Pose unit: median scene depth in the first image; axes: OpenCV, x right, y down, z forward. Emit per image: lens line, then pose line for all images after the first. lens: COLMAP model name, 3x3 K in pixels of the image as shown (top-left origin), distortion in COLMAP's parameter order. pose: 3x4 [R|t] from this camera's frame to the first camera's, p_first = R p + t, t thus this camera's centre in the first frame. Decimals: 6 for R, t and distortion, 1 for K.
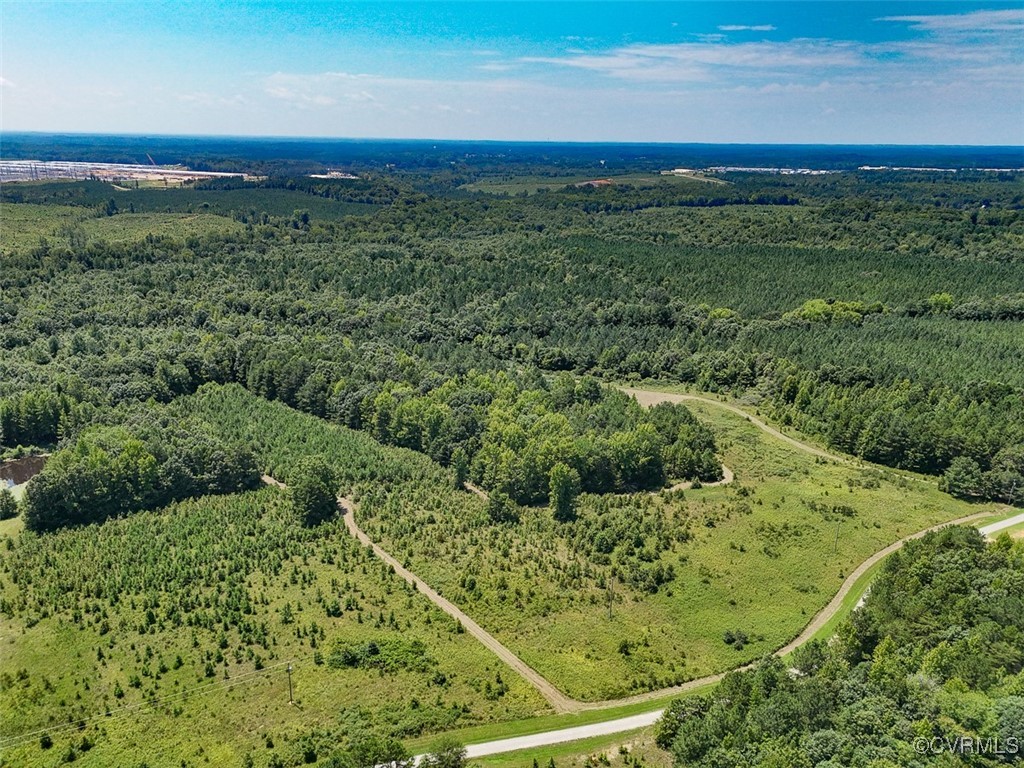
lens RADIAL K [[743.7, 0, 511.0], [0, 743.7, 404.2], [0, 0, 1]] dist [0.063804, -0.051402]
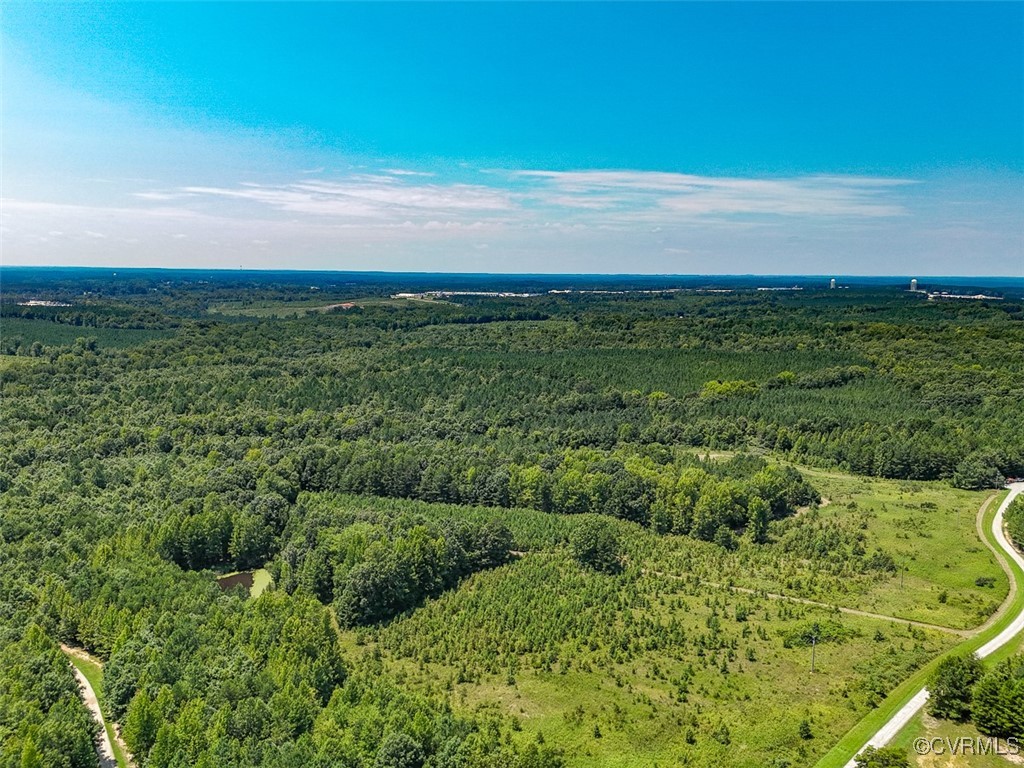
lens RADIAL K [[743.7, 0, 511.0], [0, 743.7, 404.2], [0, 0, 1]] dist [0.063804, -0.051402]
pose [[0.916252, -0.073715, 0.393762, -0.134877], [0.135258, 0.982129, -0.130874, 0.005837], [-0.377078, 0.173173, 0.909848, -0.003935]]
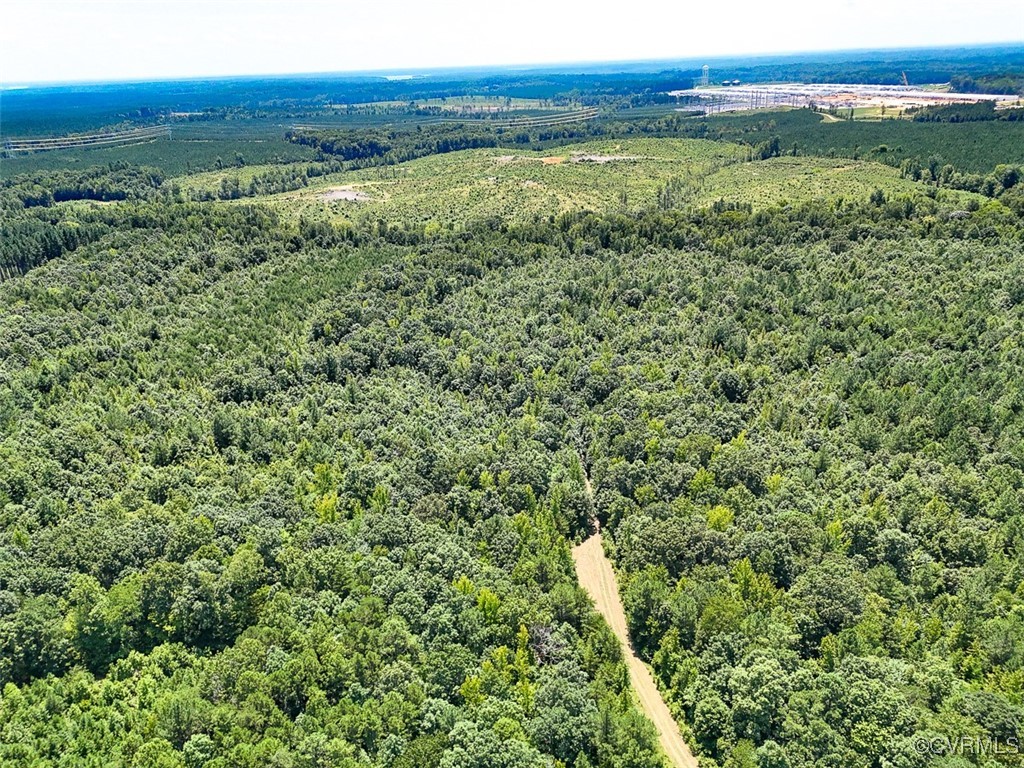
lens RADIAL K [[743.7, 0, 511.0], [0, 743.7, 404.2], [0, 0, 1]] dist [0.063804, -0.051402]
pose [[0.592293, 0.302391, -0.746826, 0.004910], [-0.227856, 0.951928, 0.204729, -0.080409], [0.772833, 0.048909, 0.632722, 0.223046]]
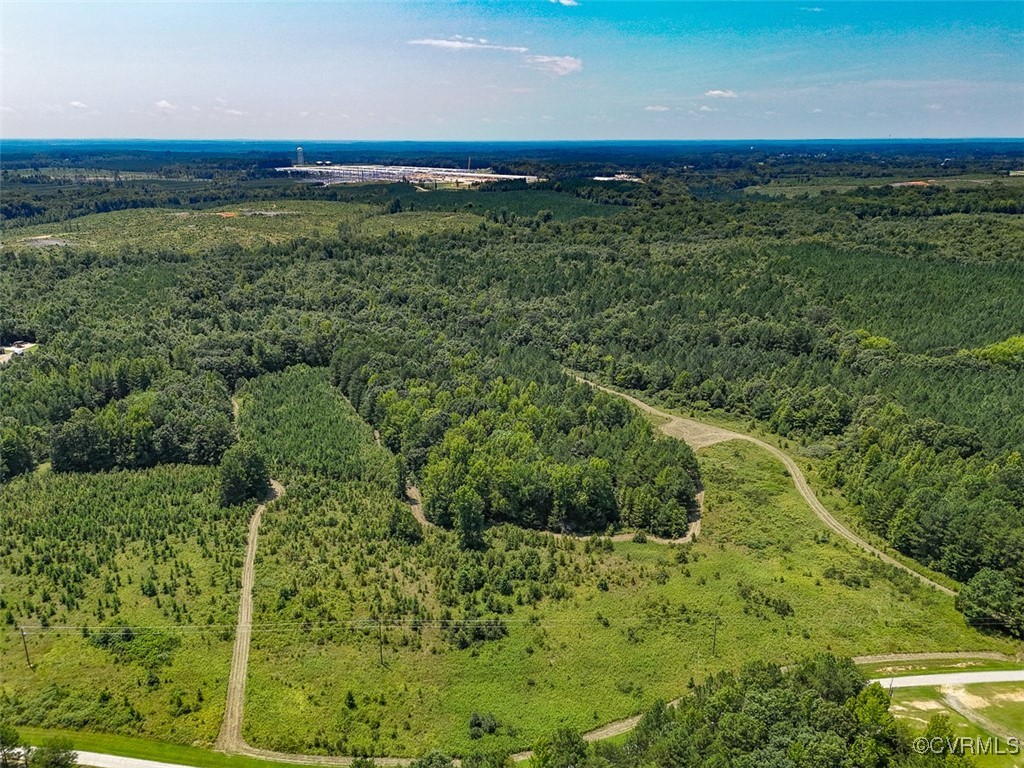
lens RADIAL K [[743.7, 0, 511.0], [0, 743.7, 404.2], [0, 0, 1]] dist [0.063804, -0.051402]
pose [[0.917629, 0.119069, -0.379183, 0.076310], [-0.120186, 0.992533, 0.020819, -0.007827], [0.378830, 0.026468, 0.925088, 0.029215]]
